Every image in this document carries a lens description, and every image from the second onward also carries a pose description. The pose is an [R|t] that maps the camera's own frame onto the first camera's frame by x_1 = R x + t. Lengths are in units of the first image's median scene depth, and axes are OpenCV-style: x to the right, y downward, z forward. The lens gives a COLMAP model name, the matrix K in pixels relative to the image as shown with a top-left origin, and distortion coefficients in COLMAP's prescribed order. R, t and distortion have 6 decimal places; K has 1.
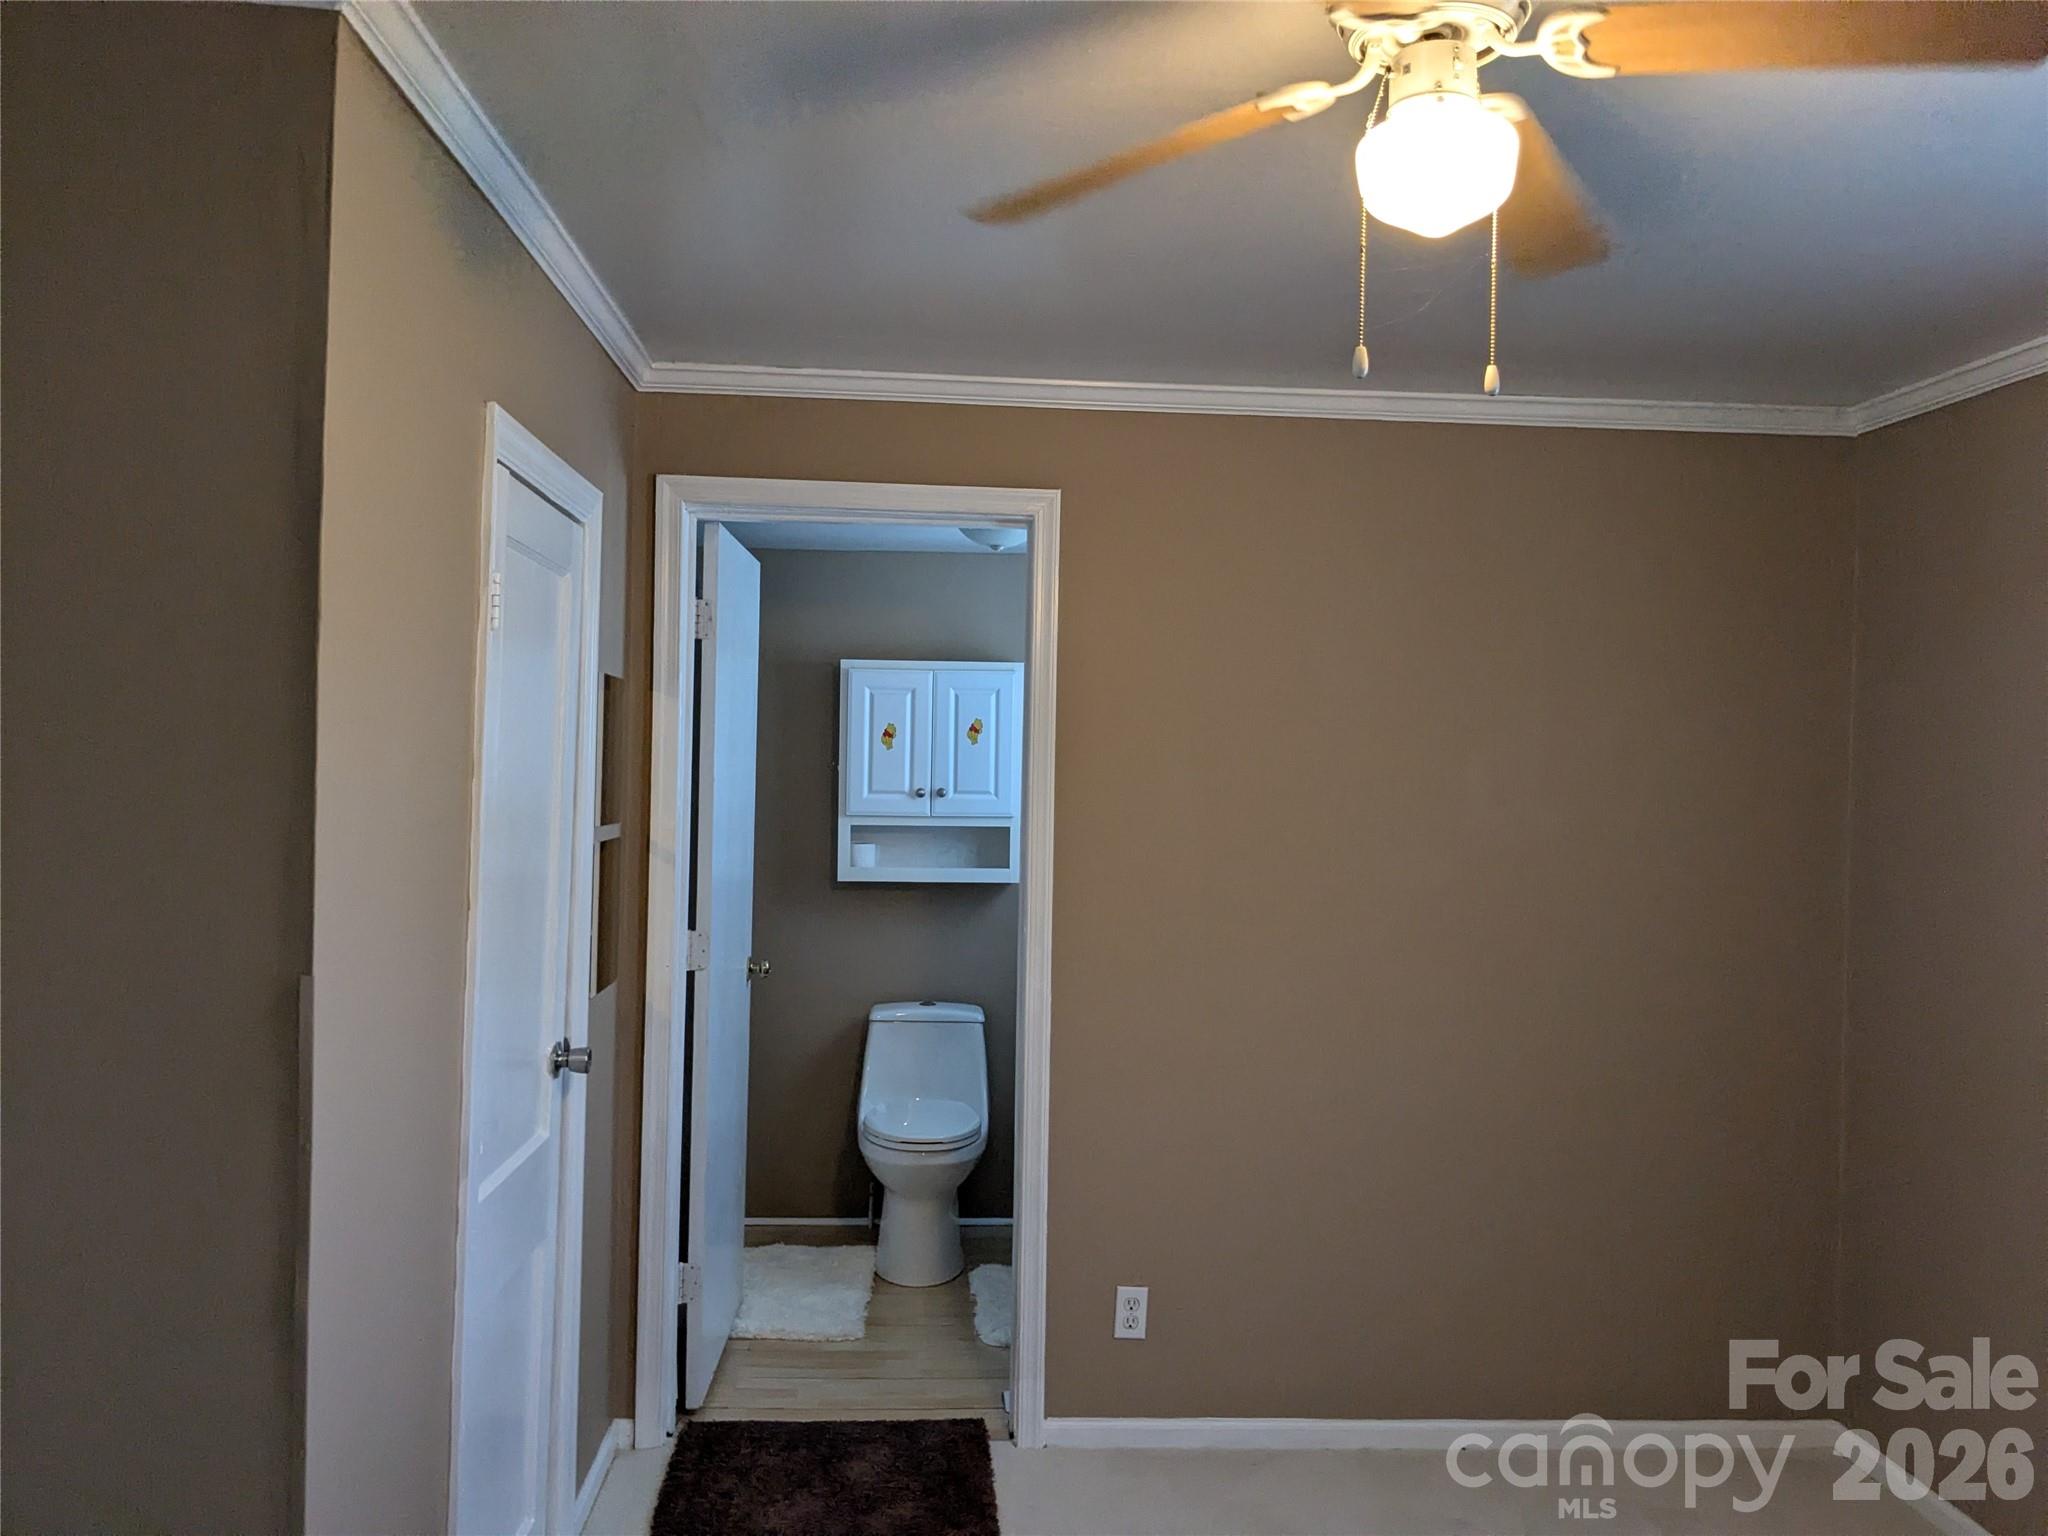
lens RADIAL K [[1620.6, 0, 1029.2], [0, 1620.6, 765.4], [0, 0, 1]] dist [0.000294, -0.004678]
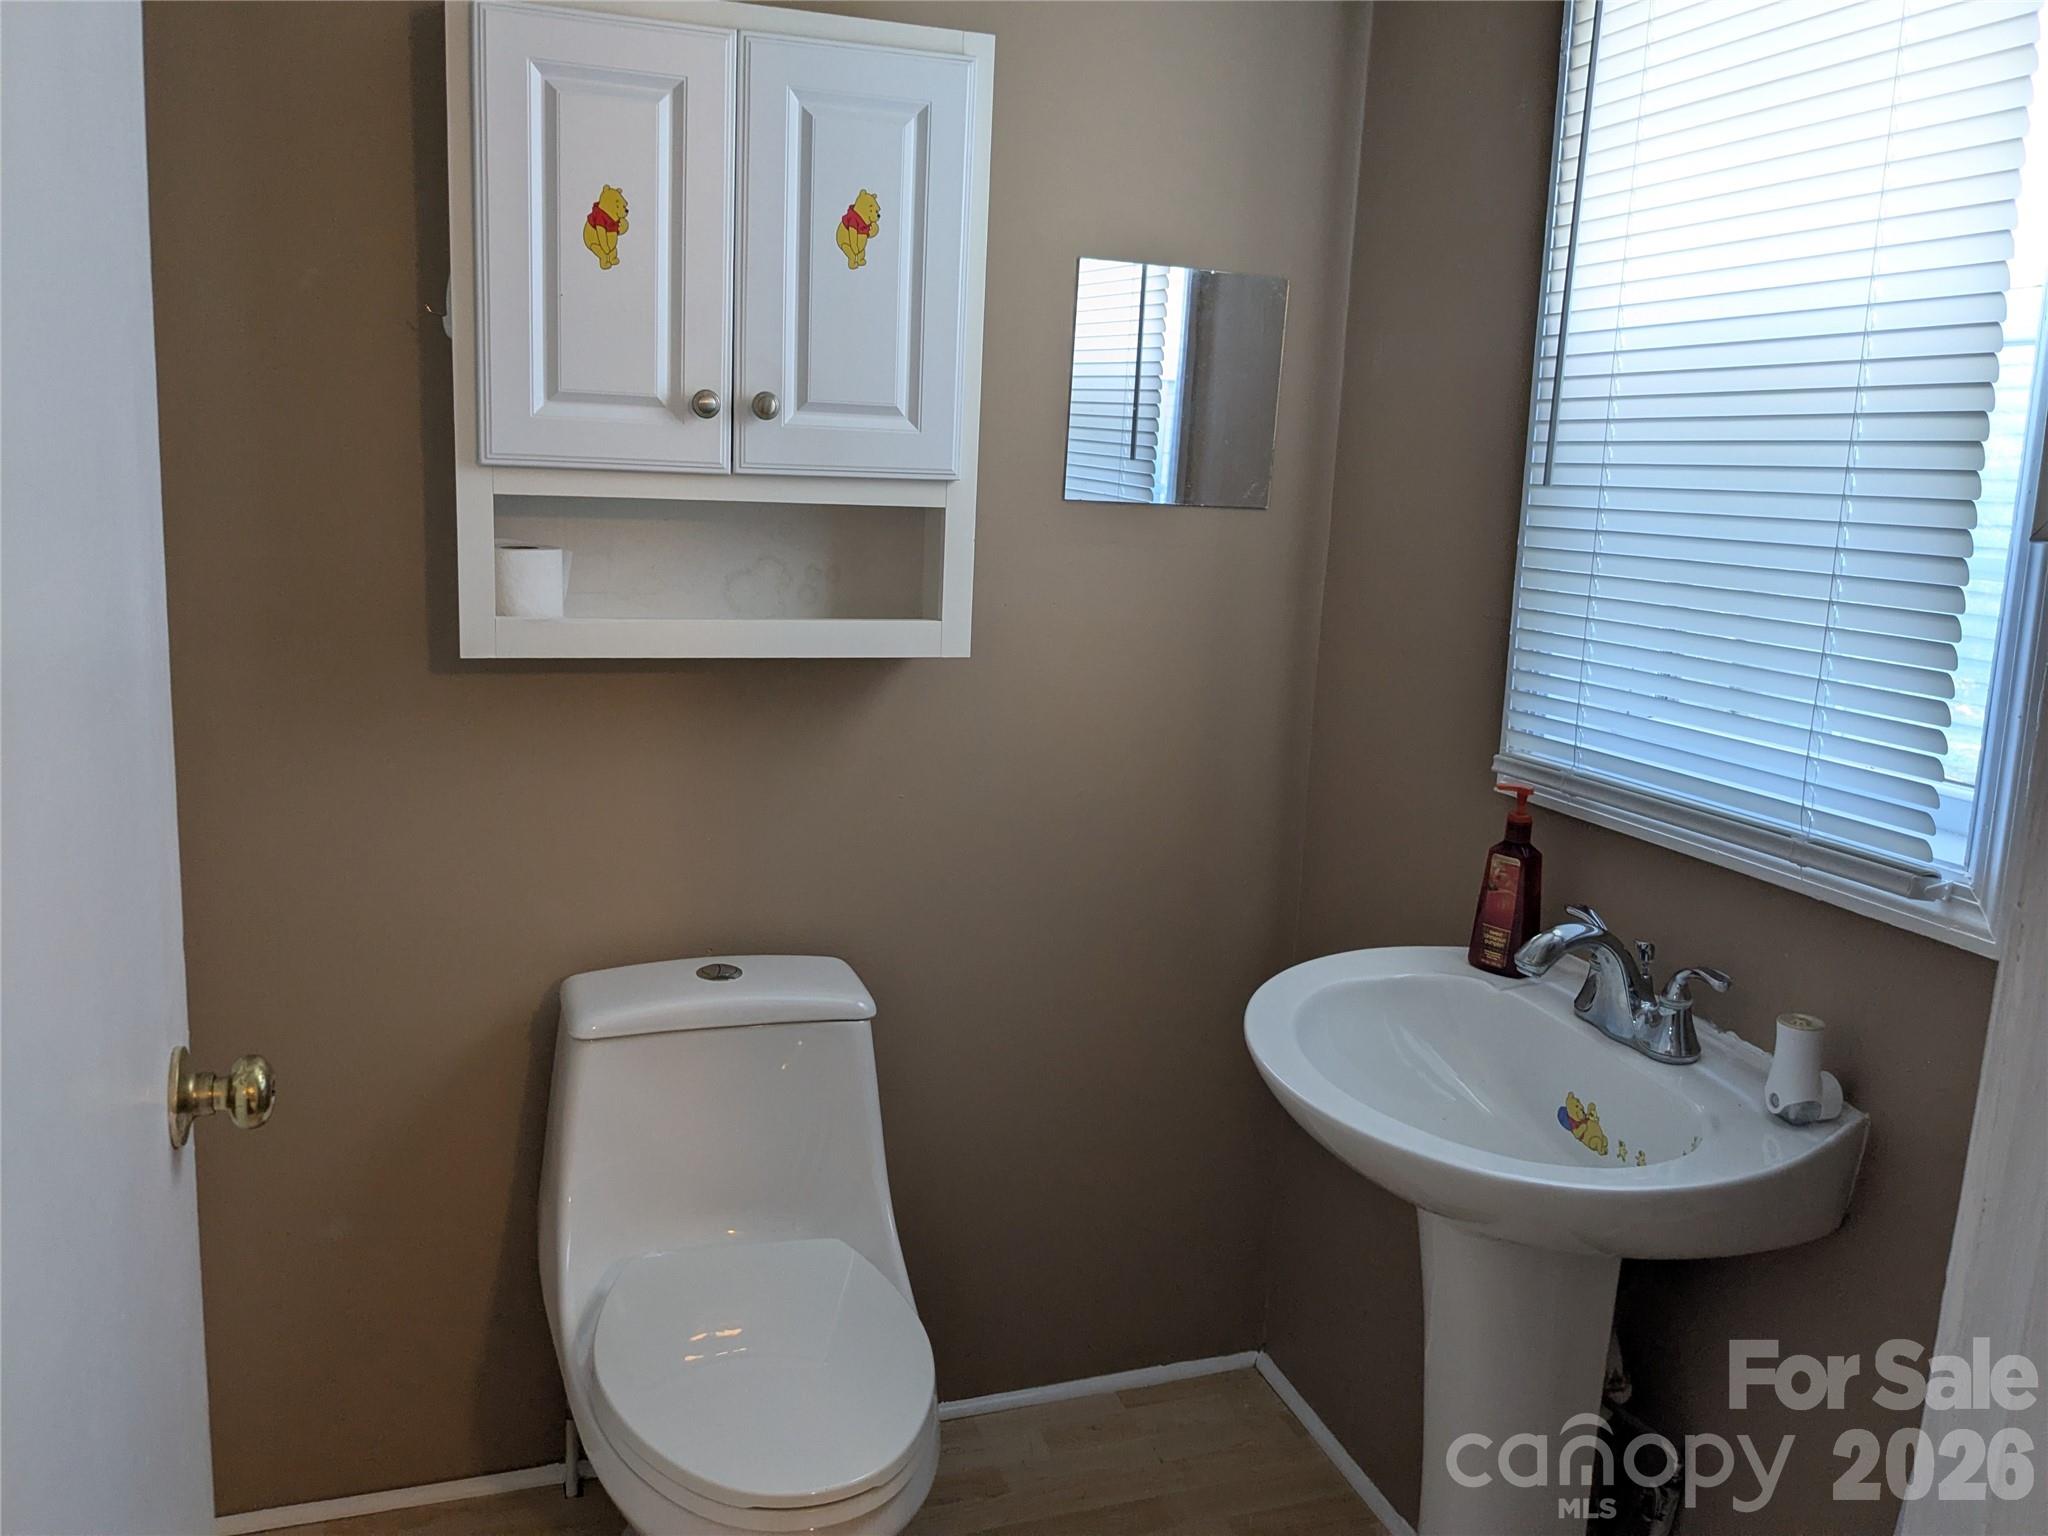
lens RADIAL K [[1620.6, 0, 1016.2], [0, 1620.6, 778.4], [0, 0, 1]] dist [0.000294, -0.004678]
pose [[0.959670, -0.030324, 0.279488, -0.101967], [-0.026592, 0.979917, 0.197627, 0.025106], [-0.279868, -0.197089, 0.939590, 0.637816]]
